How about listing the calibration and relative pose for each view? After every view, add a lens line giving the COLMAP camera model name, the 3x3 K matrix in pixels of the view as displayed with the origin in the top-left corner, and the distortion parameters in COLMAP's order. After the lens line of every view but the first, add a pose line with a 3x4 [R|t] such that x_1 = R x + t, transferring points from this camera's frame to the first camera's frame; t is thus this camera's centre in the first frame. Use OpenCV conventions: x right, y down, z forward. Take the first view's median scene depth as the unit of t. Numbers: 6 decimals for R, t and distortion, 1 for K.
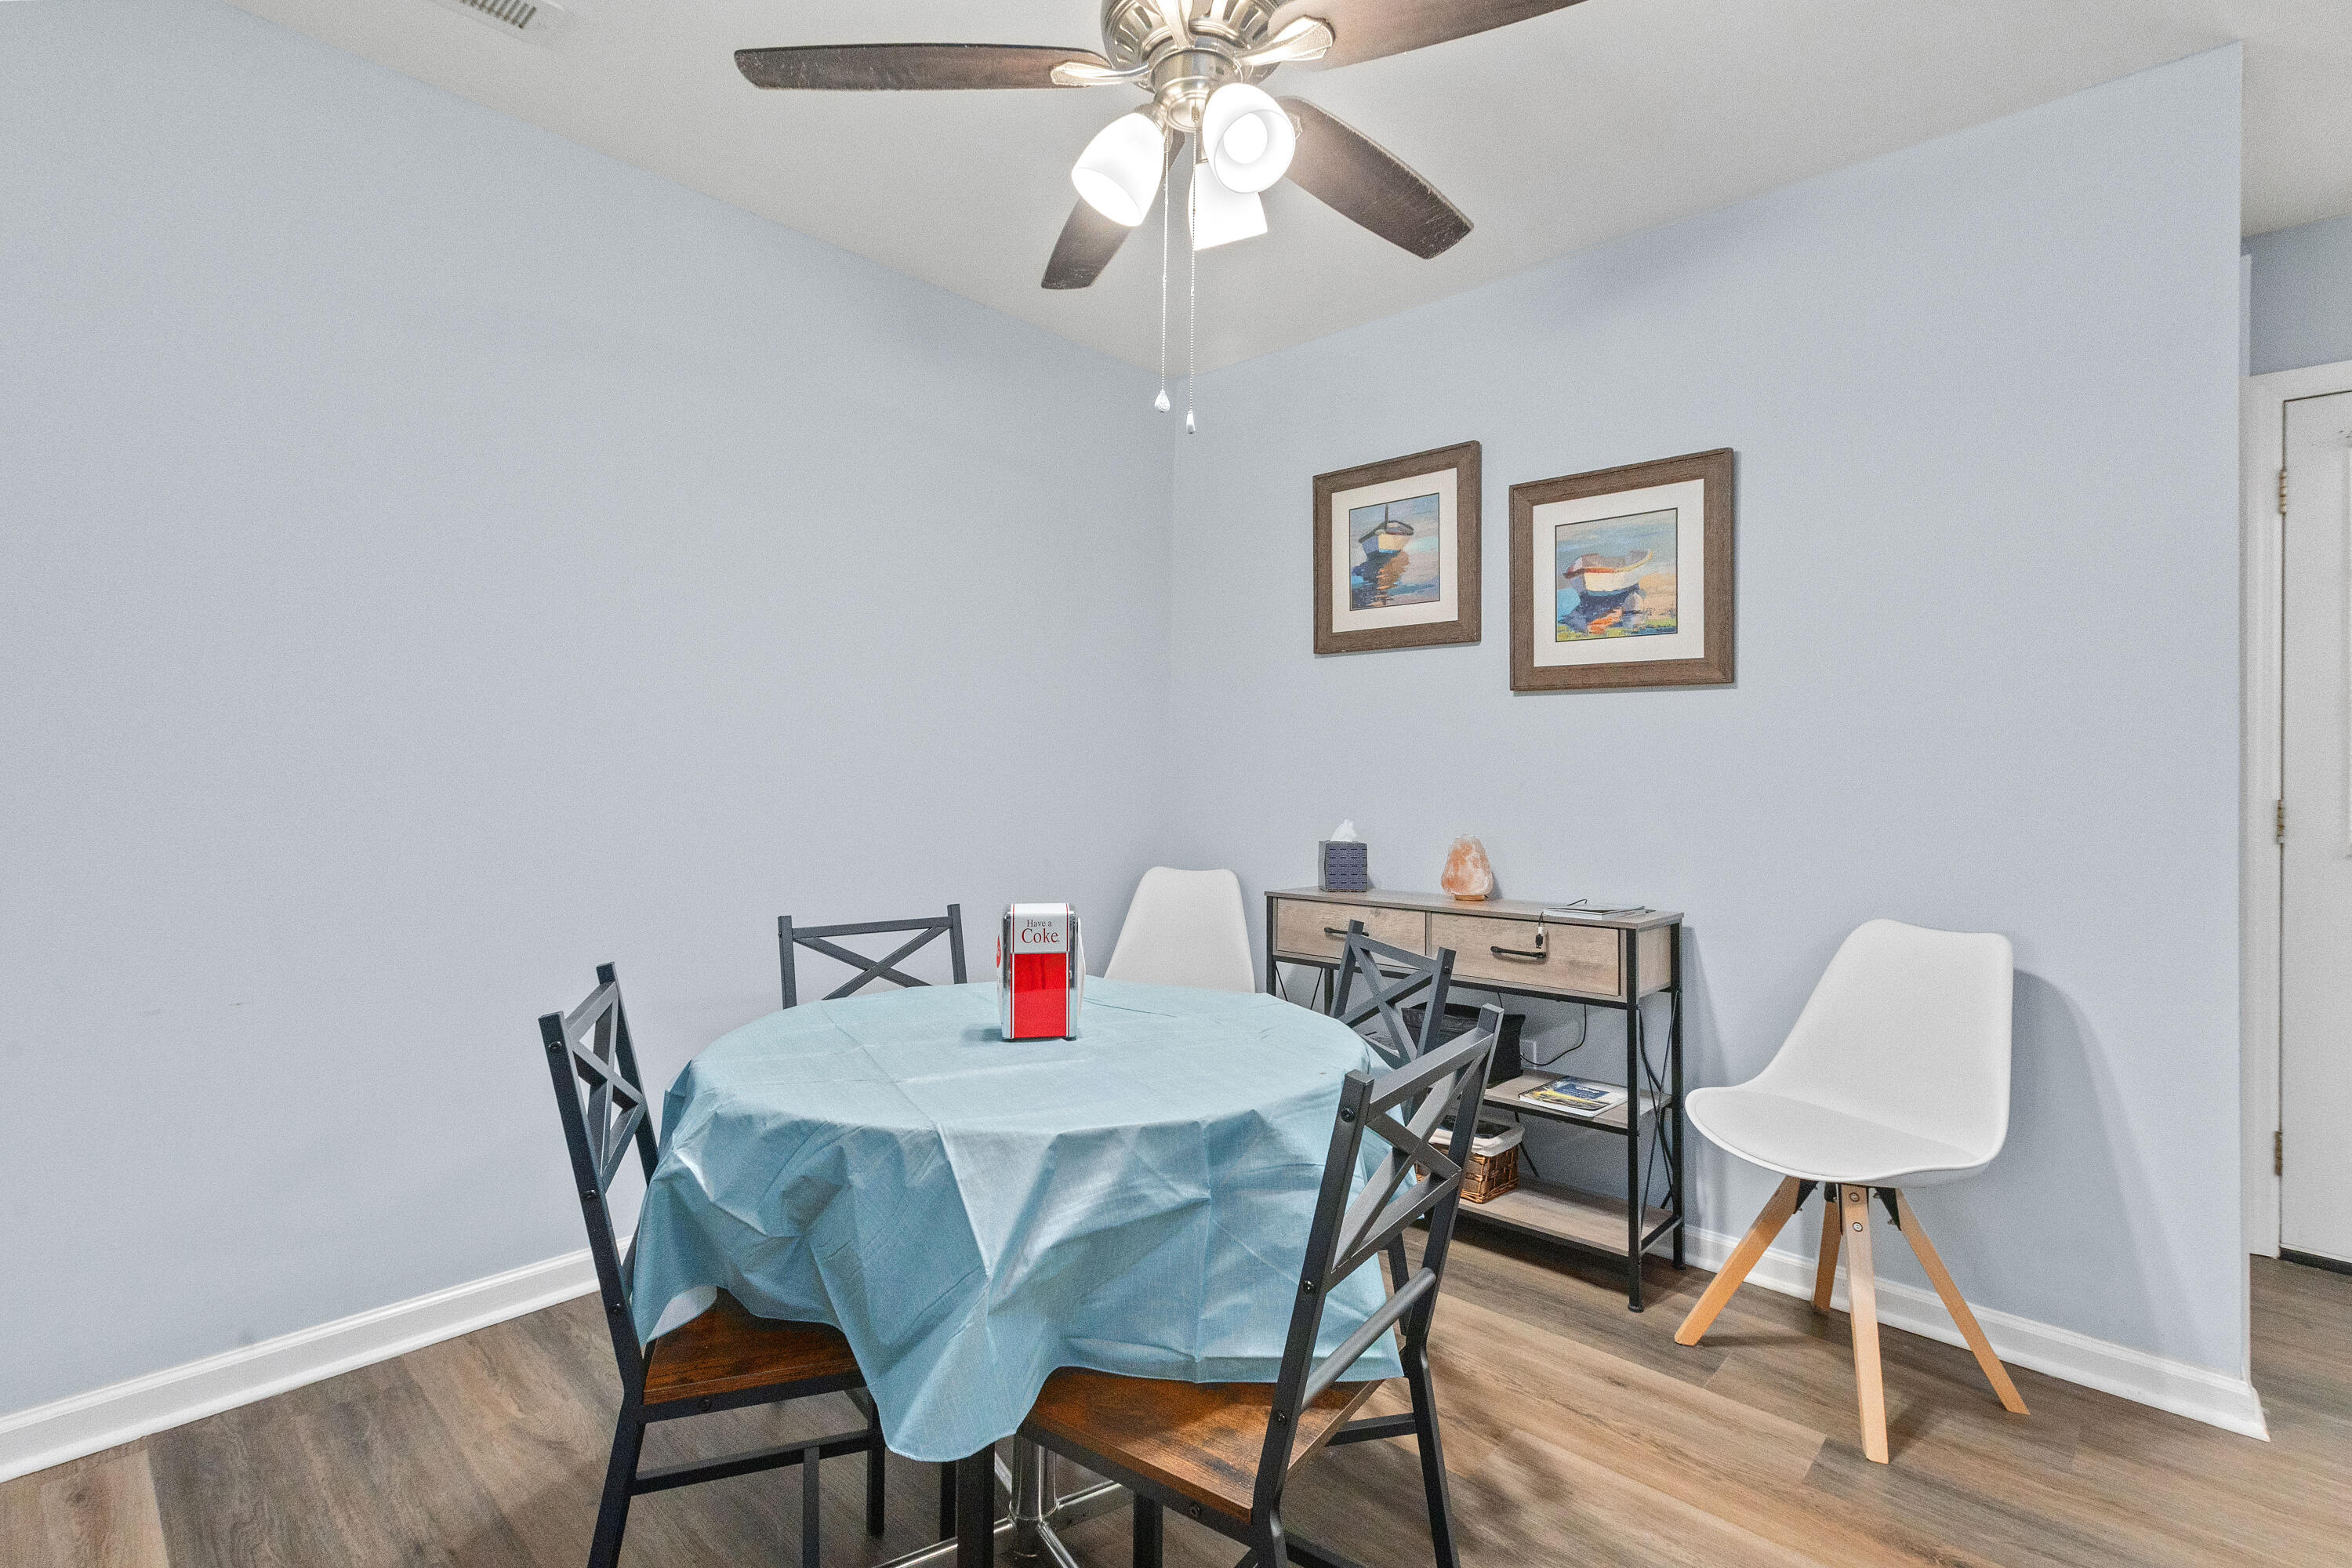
lens RADIAL K [[1092.7, 0, 1169.6], [0, 1092.7, 755.9], [0, 0, 1]] dist [0.002669, 0.000210]
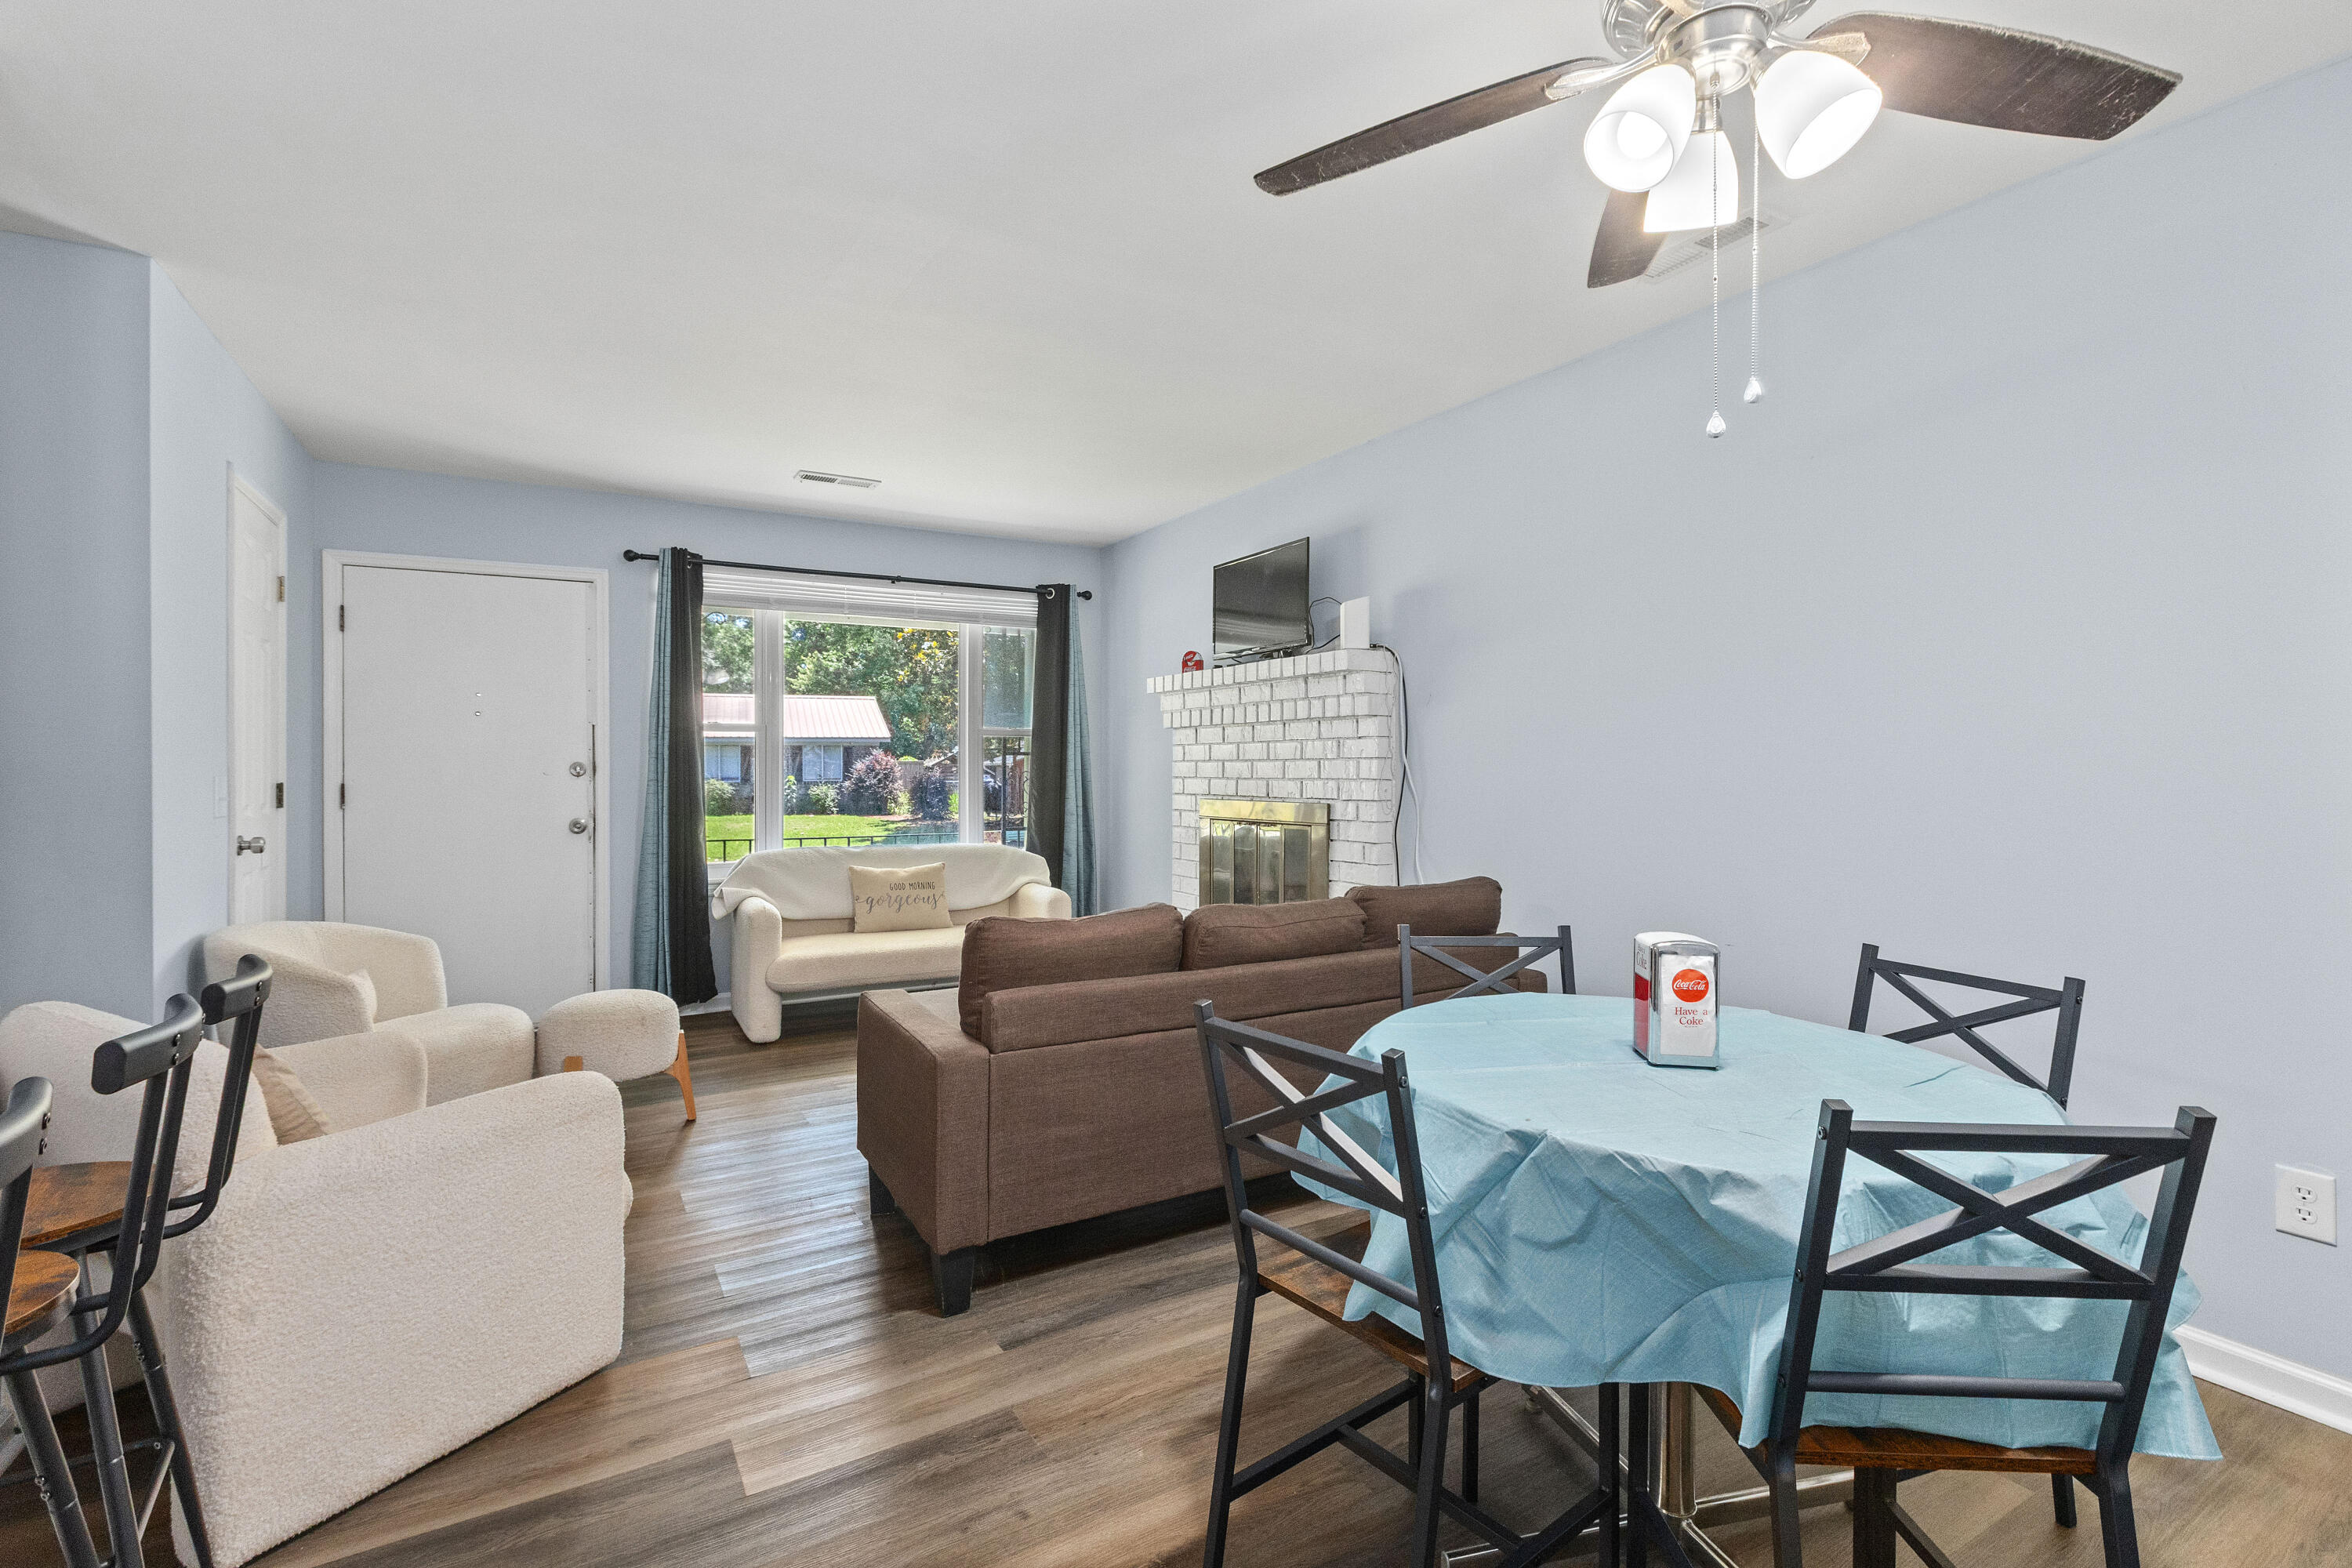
lens RADIAL K [[1061.9, 0, 1166.2], [0, 1061.9, 767.6], [0, 0, 1]] dist [-0.001355, -0.000994]
pose [[-0.290778, -0.008244, -0.956755, 0.598436], [0.009823, 0.999884, -0.011601, -0.010170], [0.956740, -0.012771, -0.290664, 0.505266]]
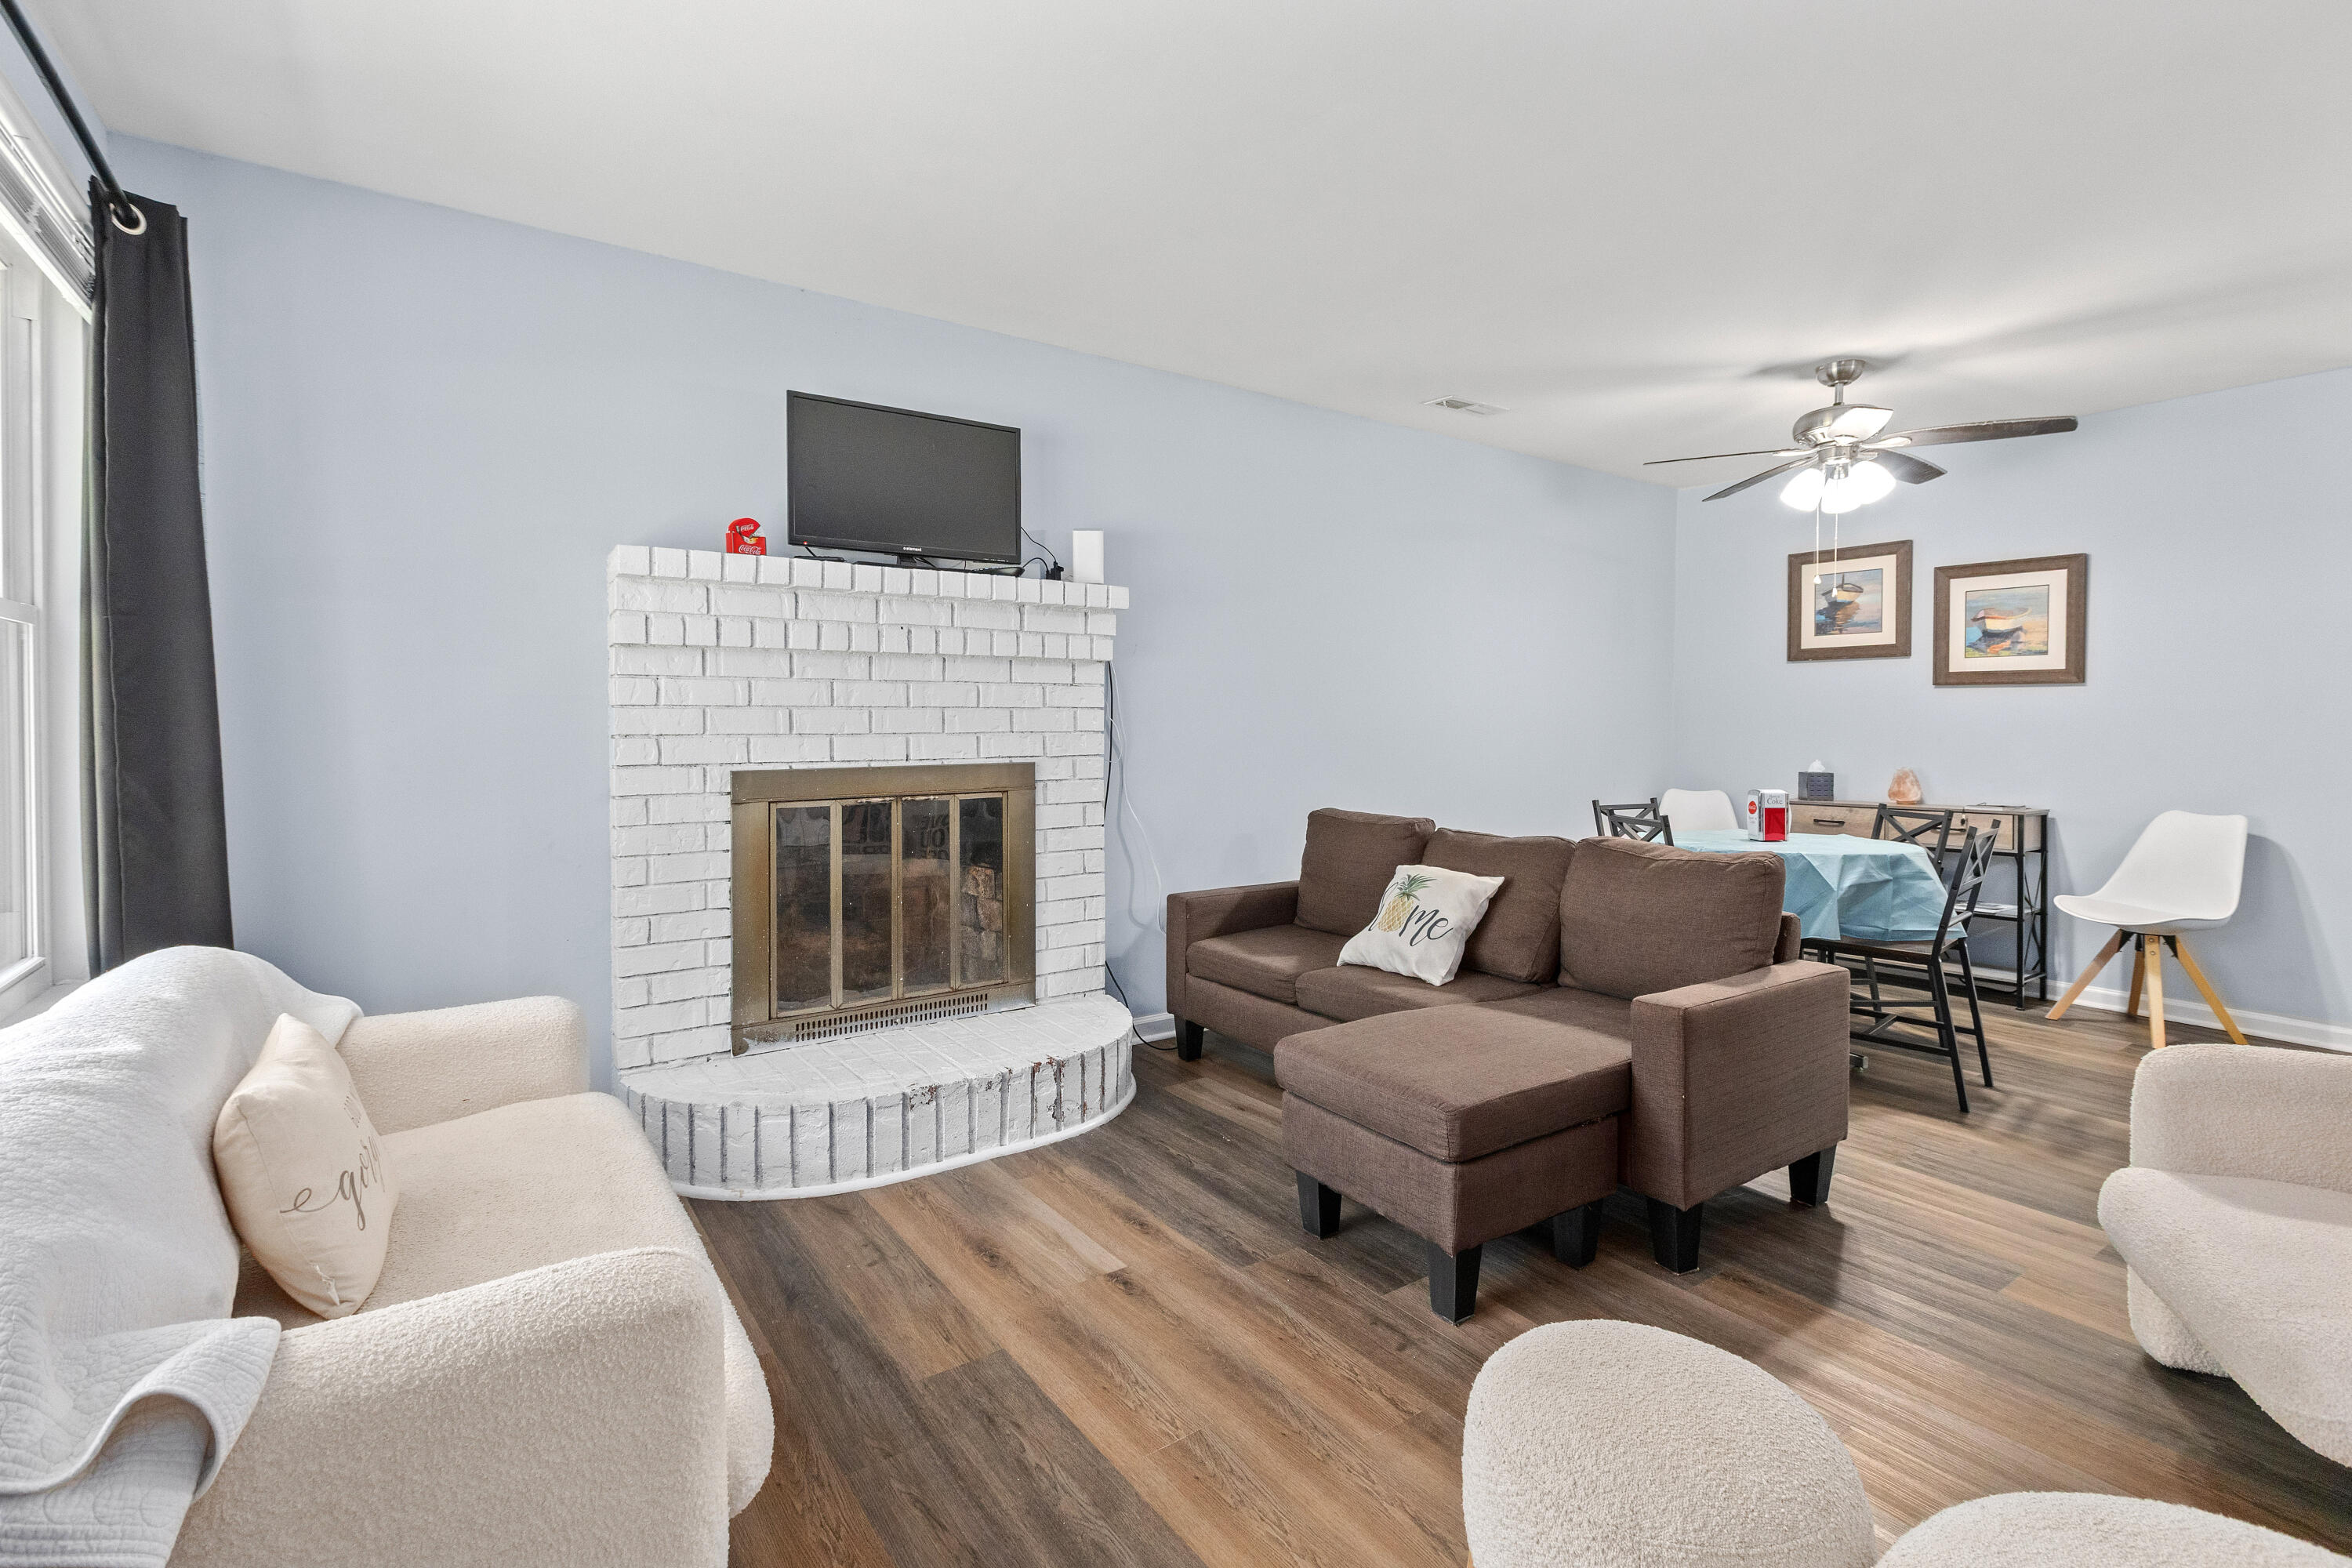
lens RADIAL K [[1063.1, 0, 1156.6], [0, 1063.1, 750.1], [0, 0, 1]] dist [-0.000597, -0.000974]
pose [[0.976594, -0.002603, -0.215074, -0.581532], [0.010799, 0.999259, 0.036939, -0.035369], [0.214819, -0.038397, 0.975899, -1.007642]]
